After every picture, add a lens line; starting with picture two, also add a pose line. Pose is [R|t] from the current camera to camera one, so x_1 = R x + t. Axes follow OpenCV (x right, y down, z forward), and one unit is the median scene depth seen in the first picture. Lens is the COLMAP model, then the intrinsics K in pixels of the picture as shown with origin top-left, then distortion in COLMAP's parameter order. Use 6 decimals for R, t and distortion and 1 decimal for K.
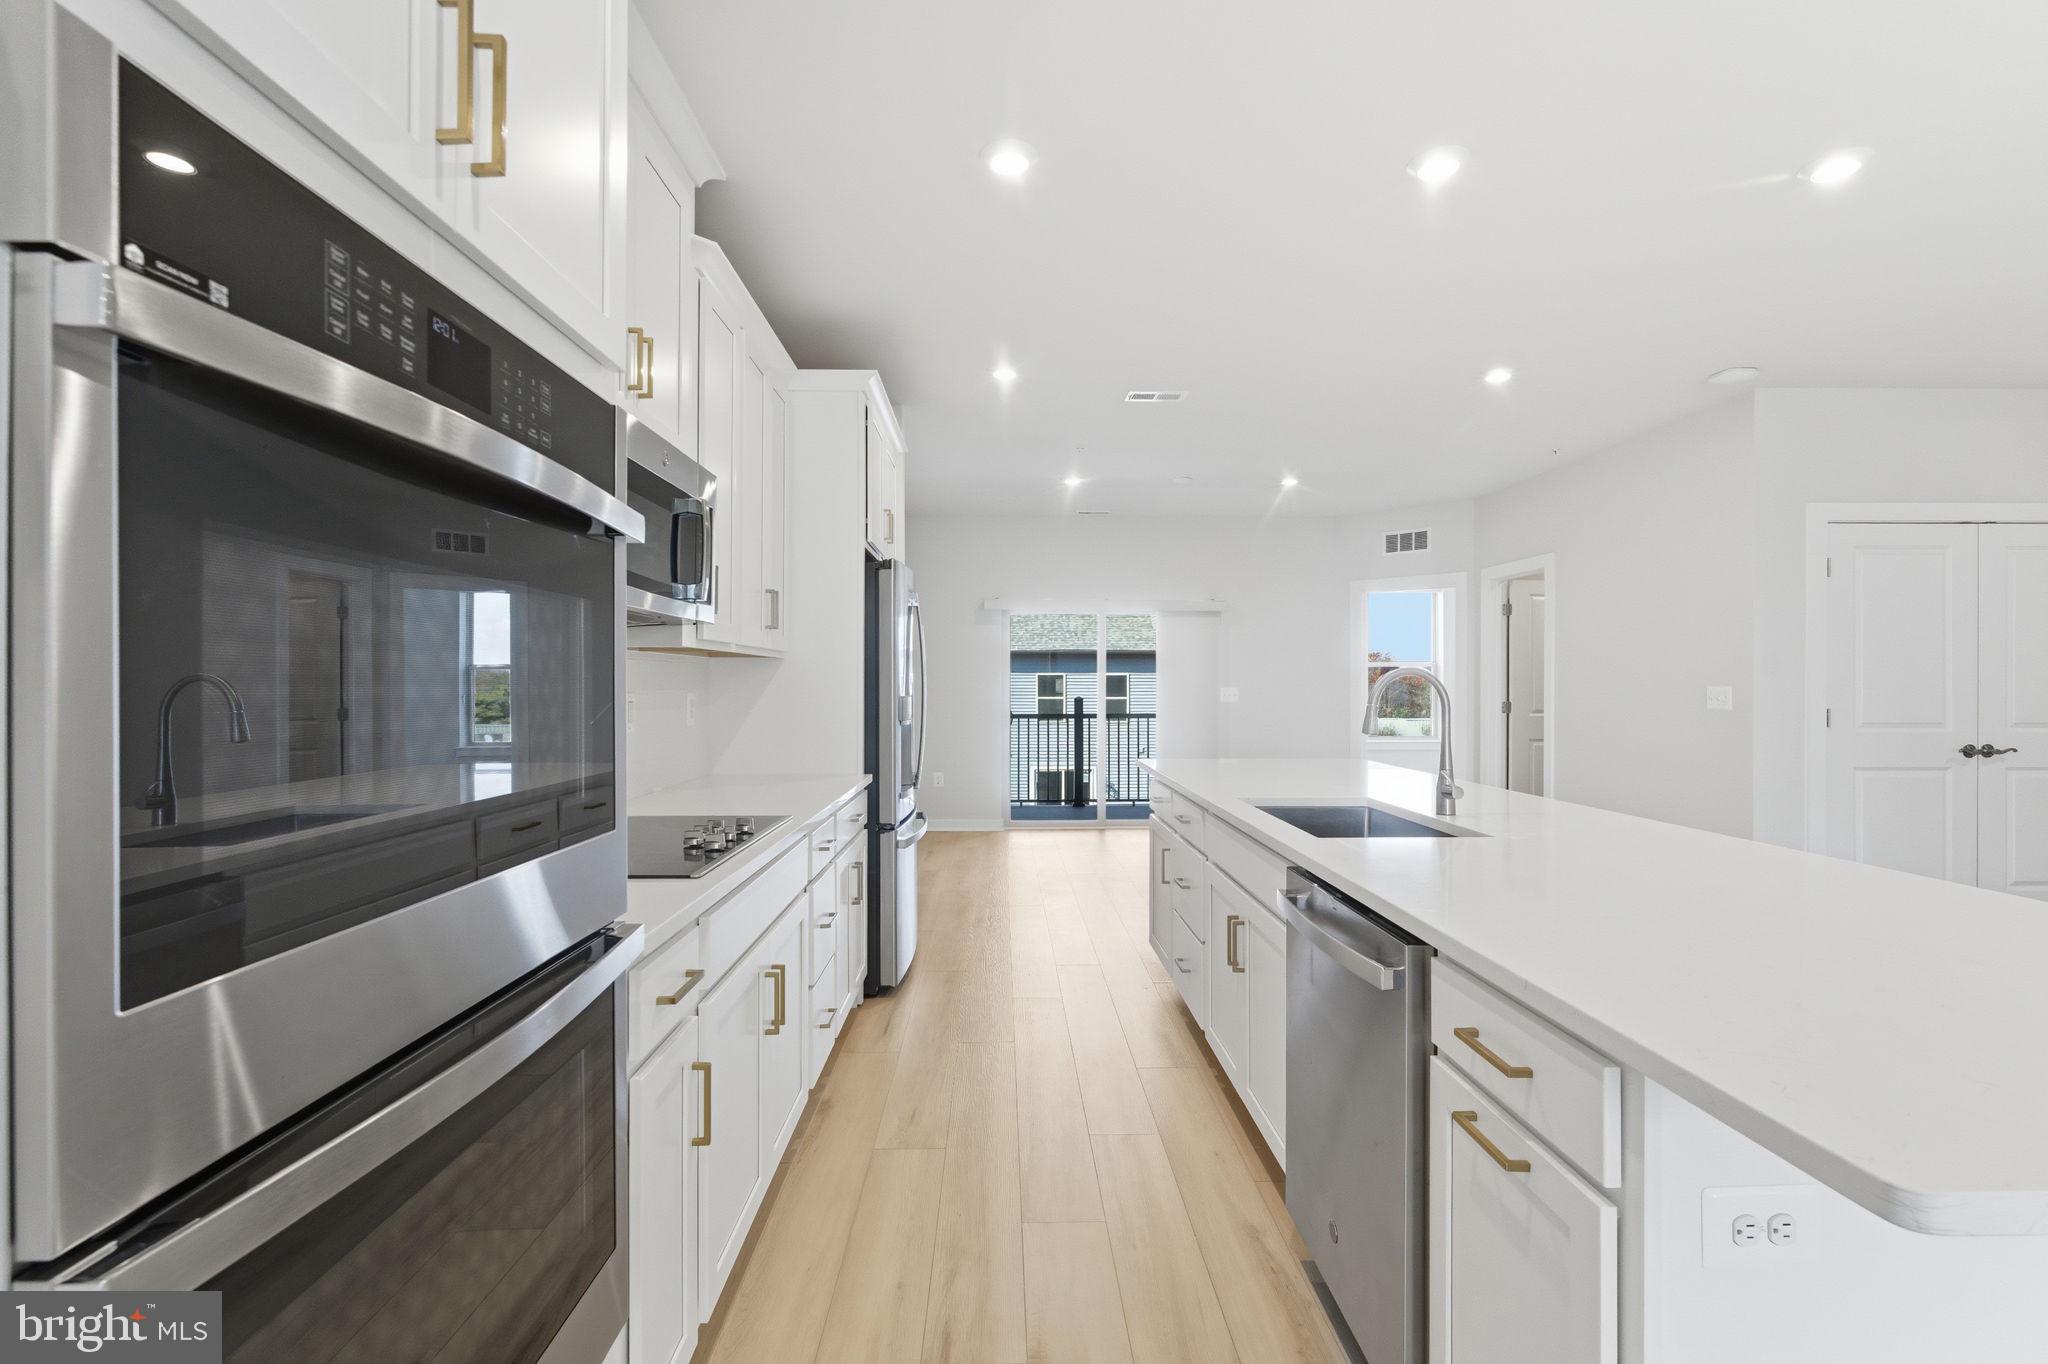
lens RADIAL K [[909.9, 0, 1024.0], [0, 909.9, 682.0], [0, 0, 1]] dist [-0.000777, -0.000293]
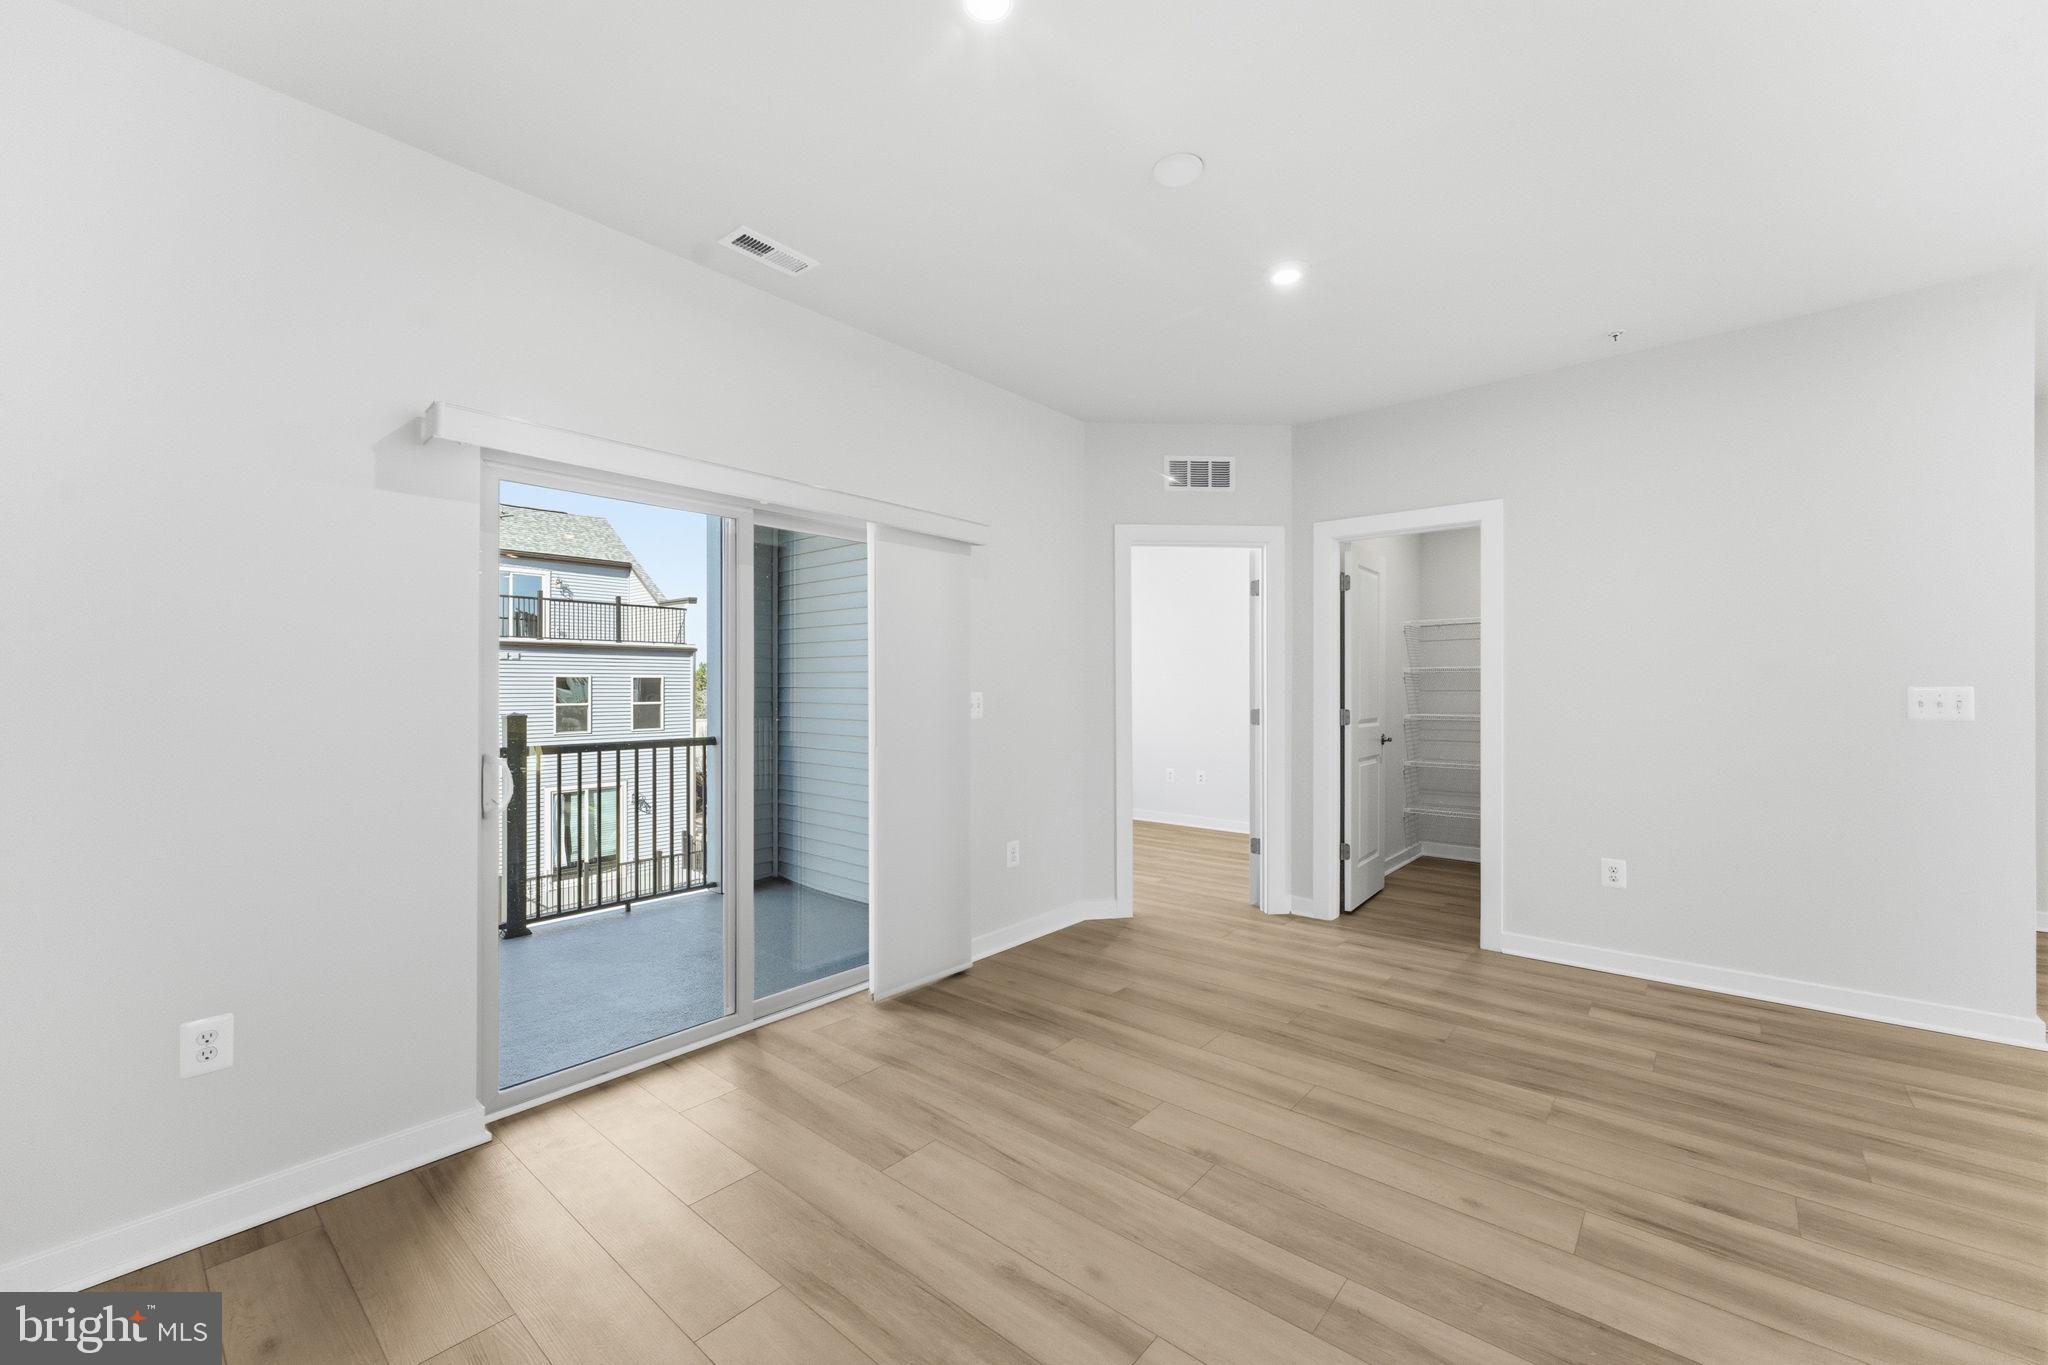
lens RADIAL K [[806.9, 0, 1024.0], [0, 806.9, 682.5], [0, 0, 1]] dist [-0.001187, -0.000135]
pose [[0.654618, -0.000313, 0.755960, -0.125219], [-0.001807, 0.999996, 0.001979, 0.001943], [-0.755957, -0.002661, 0.654615, 0.706403]]
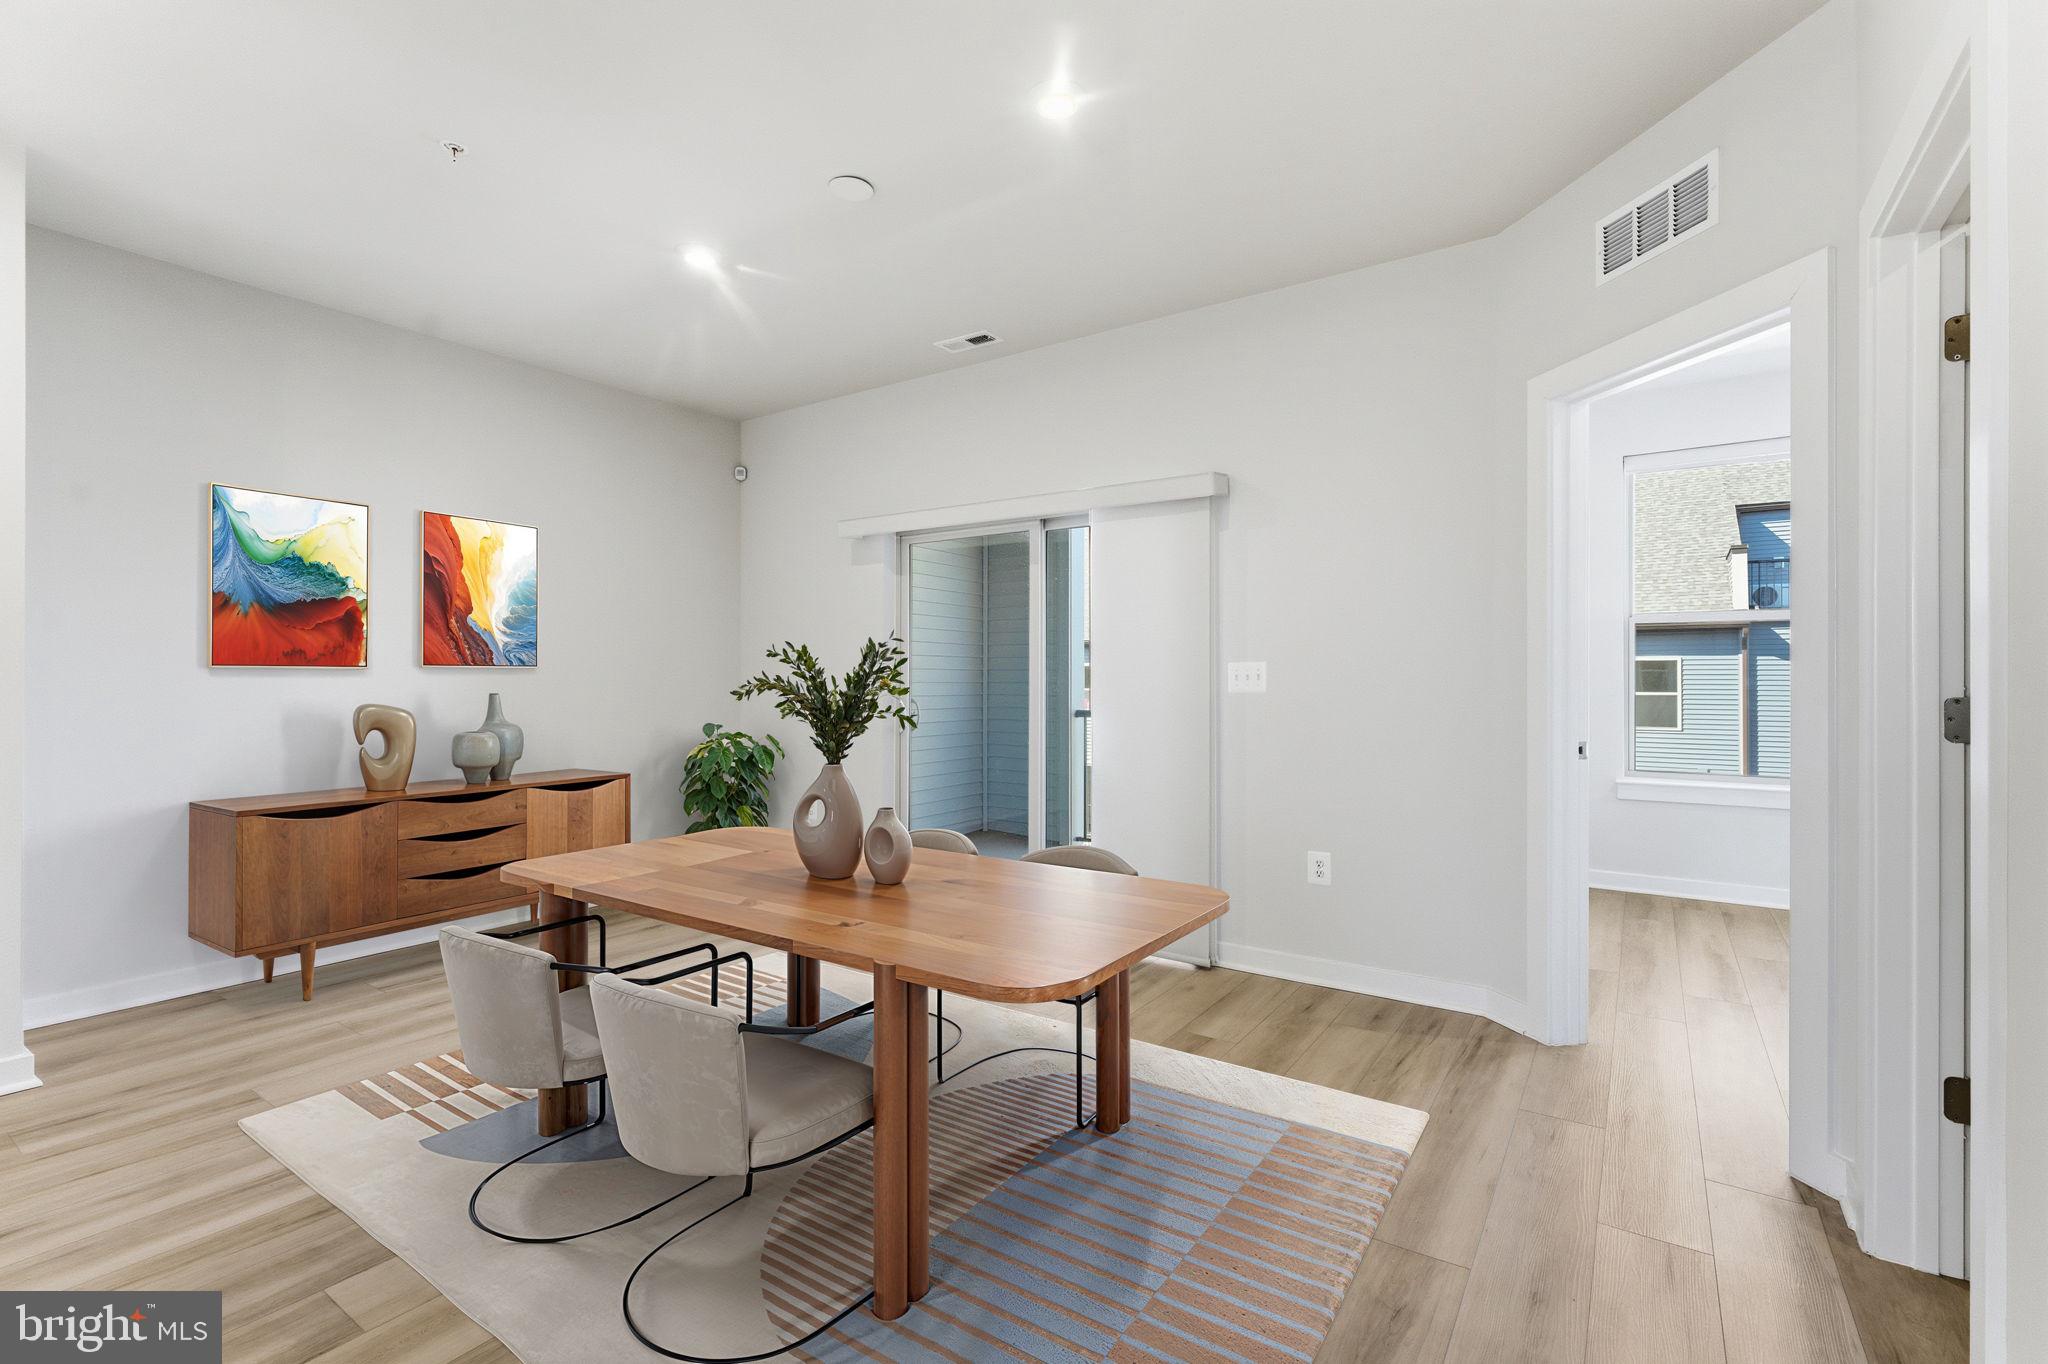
lens RADIAL K [[909.9, 0, 1024.0], [0, 909.9, 682.0], [0, 0, 1]] dist [-0.000777, -0.000293]
pose [[0.810840, 0.002362, -0.585263, 0.430795], [0.001662, 0.999979, 0.006339, 0.016348], [0.585266, -0.006112, 0.810819, 0.585016]]
